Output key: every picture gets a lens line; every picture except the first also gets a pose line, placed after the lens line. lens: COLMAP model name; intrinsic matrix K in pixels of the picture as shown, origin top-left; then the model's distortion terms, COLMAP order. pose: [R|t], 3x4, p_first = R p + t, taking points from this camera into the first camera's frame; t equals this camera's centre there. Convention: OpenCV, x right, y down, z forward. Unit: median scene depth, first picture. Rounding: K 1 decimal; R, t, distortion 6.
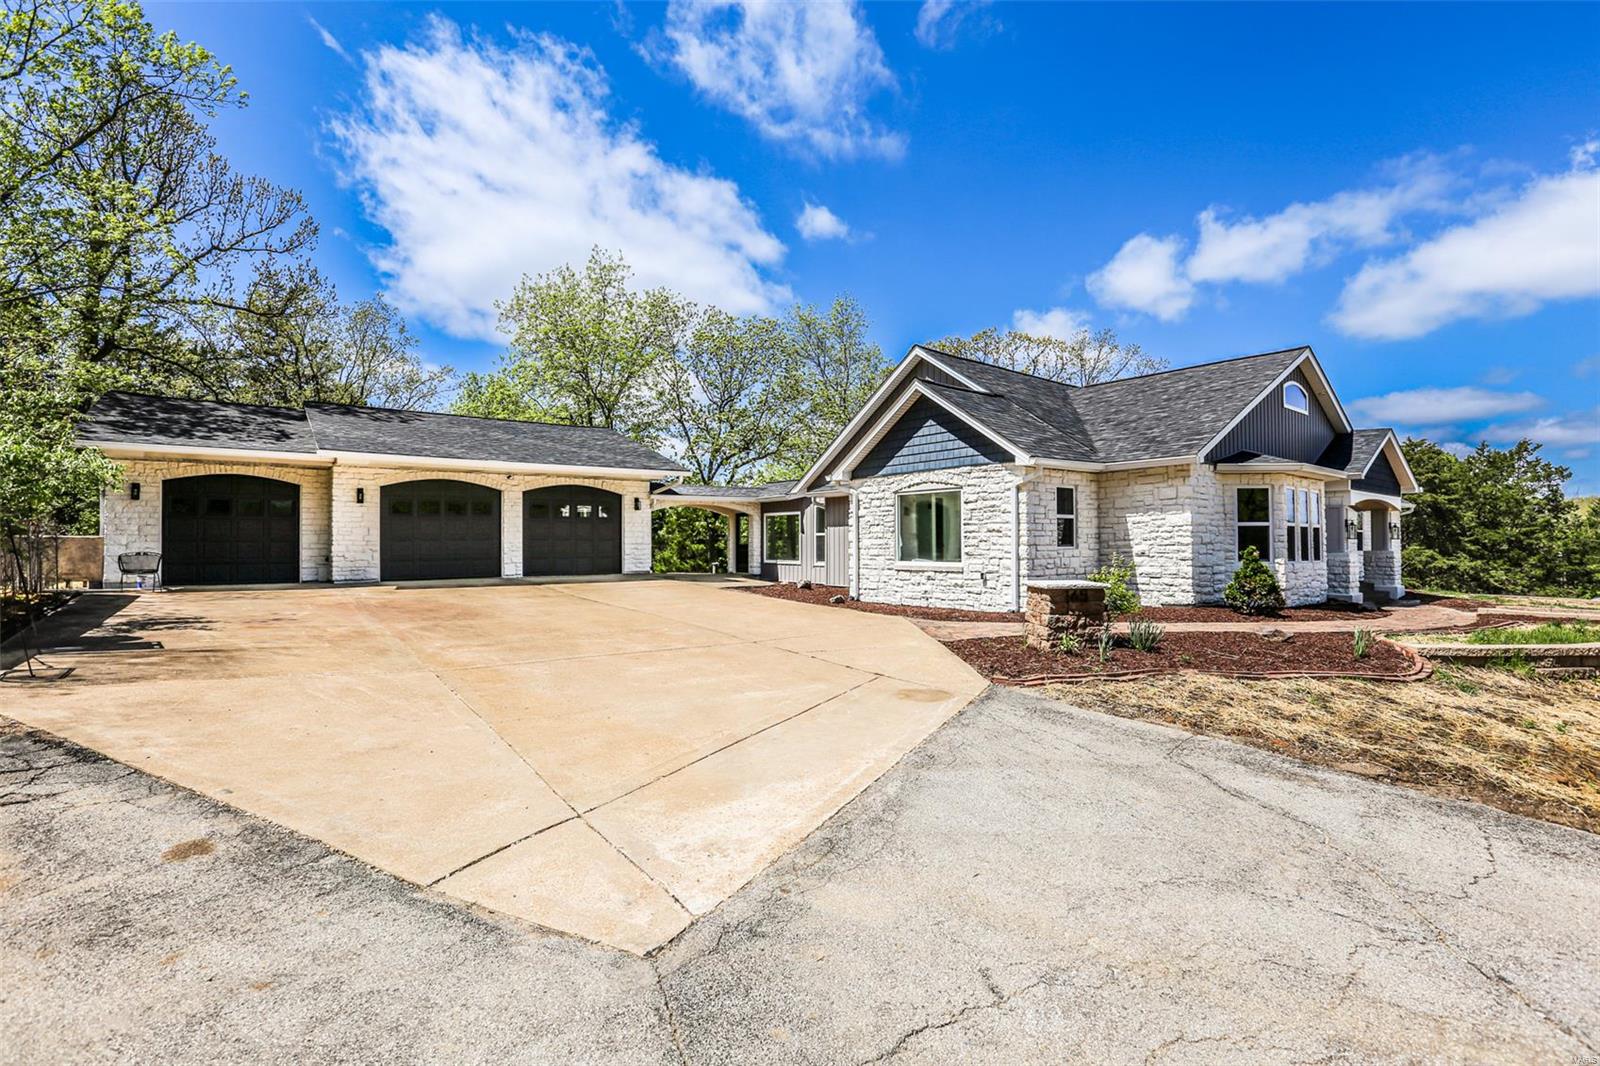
lens RADIAL K [[735.5, 0, 797.5], [0, 735.5, 530.2], [0, 0, 1]] dist [-0.054878, 0.021479]
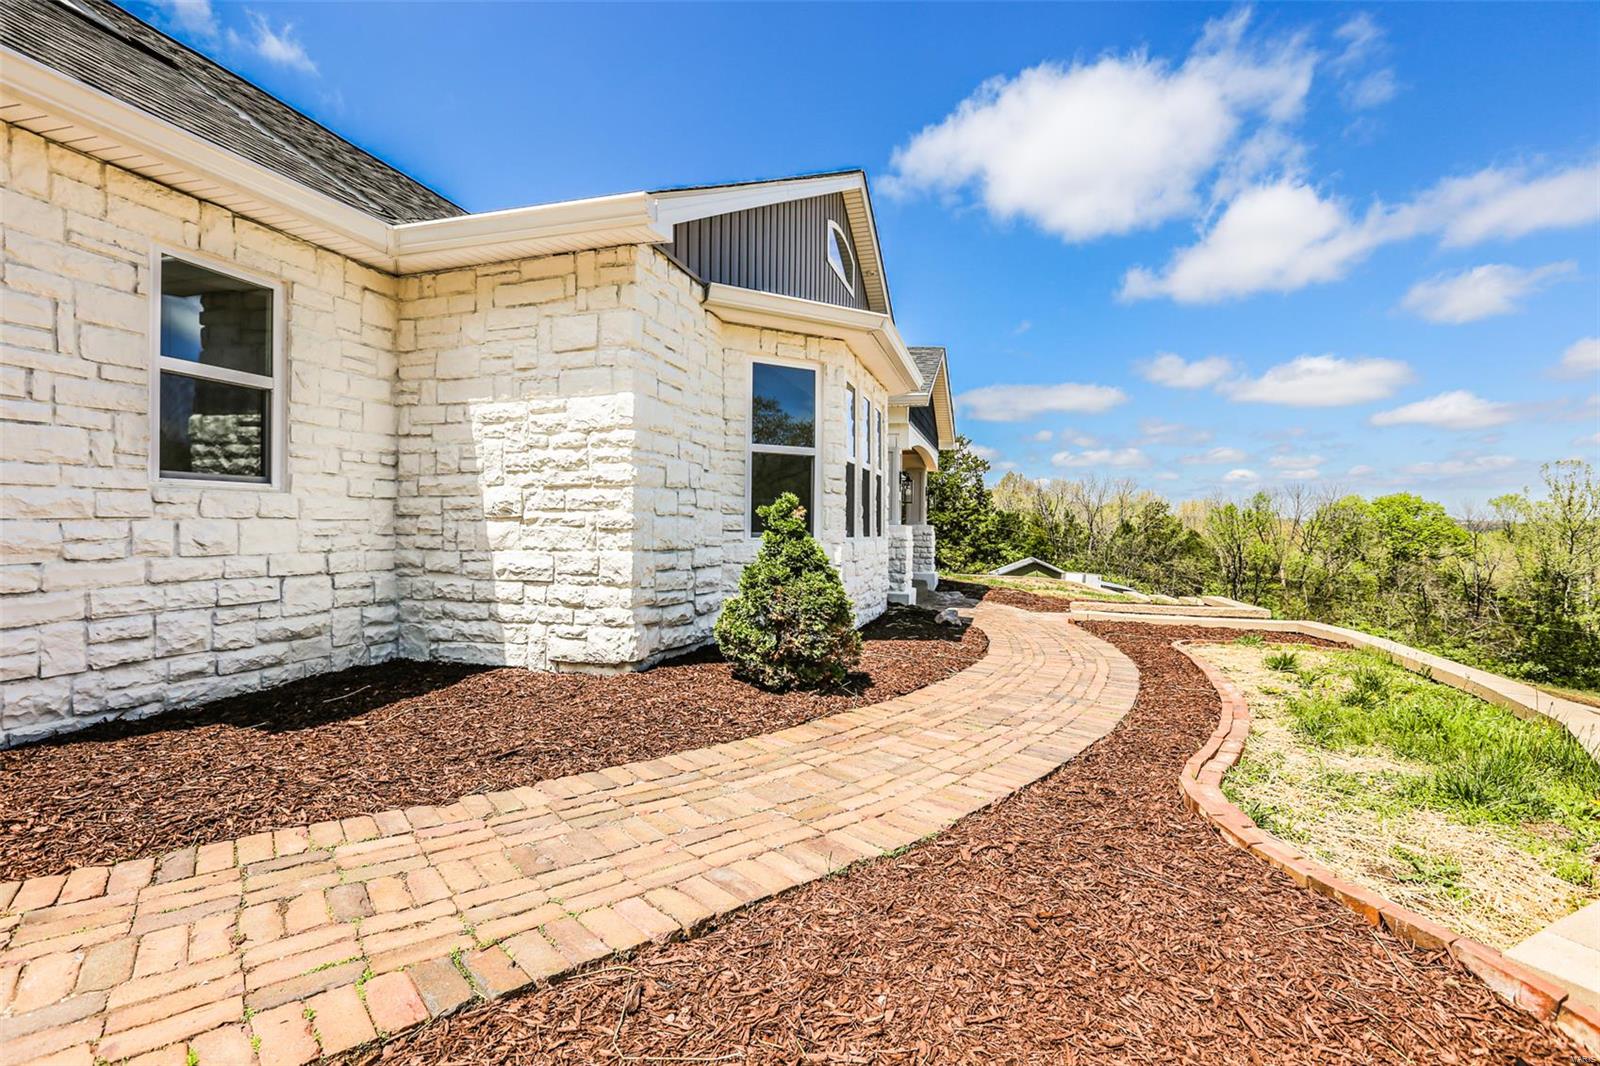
lens RADIAL K [[735.5, 0, 797.5], [0, 735.5, 530.2], [0, 0, 1]] dist [-0.054878, 0.021479]
pose [[0.810395, 0.008433, 0.585824, 0.348954], [-0.025437, 0.999460, 0.020801, 0.027273], [-0.585332, -0.031759, 0.810172, 0.583301]]
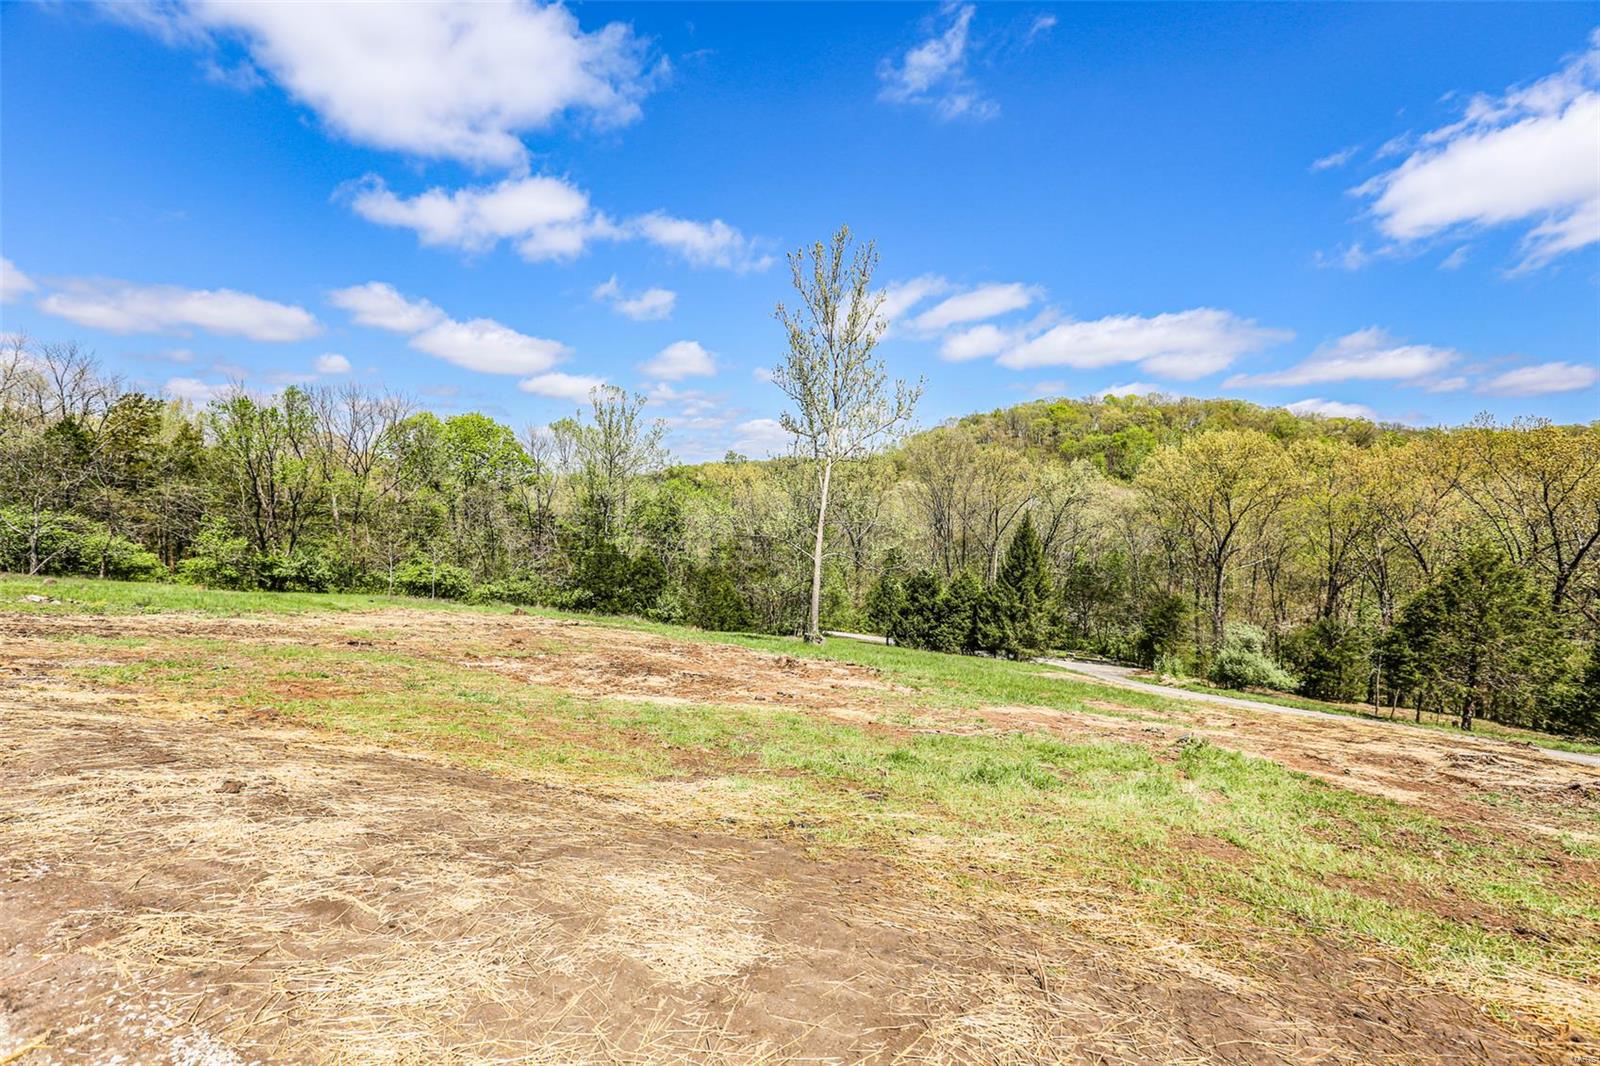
lens RADIAL K [[735.5, 0, 797.5], [0, 735.5, 530.2], [0, 0, 1]] dist [-0.054878, 0.021479]
pose [[-0.140370, -0.048072, 0.988931, 2.129169], [-0.052384, 0.997782, 0.041067, 0.225590], [-0.988712, -0.046039, -0.142577, 0.820728]]
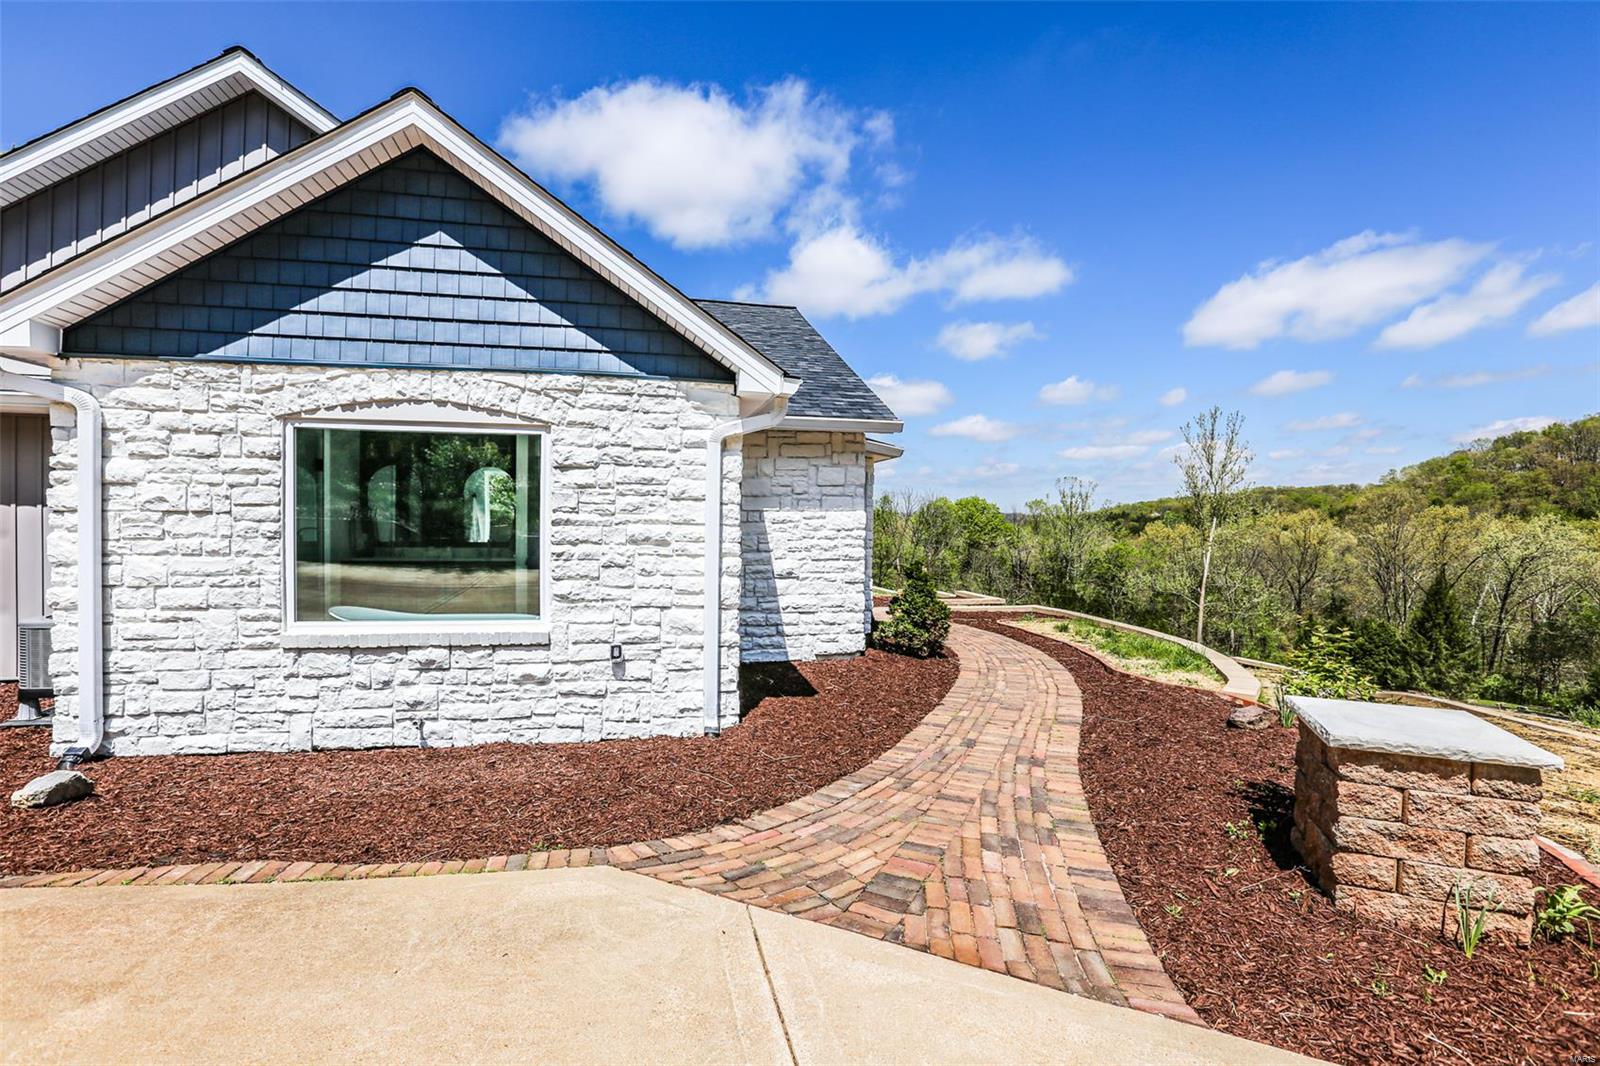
lens RADIAL K [[735.5, 0, 797.5], [0, 735.5, 530.2], [0, 0, 1]] dist [-0.054878, 0.021479]
pose [[0.442079, -0.003868, 0.896968, -0.059176], [-0.032317, 0.999273, 0.020237, -0.014694], [-0.896394, -0.037934, 0.441632, 0.657057]]
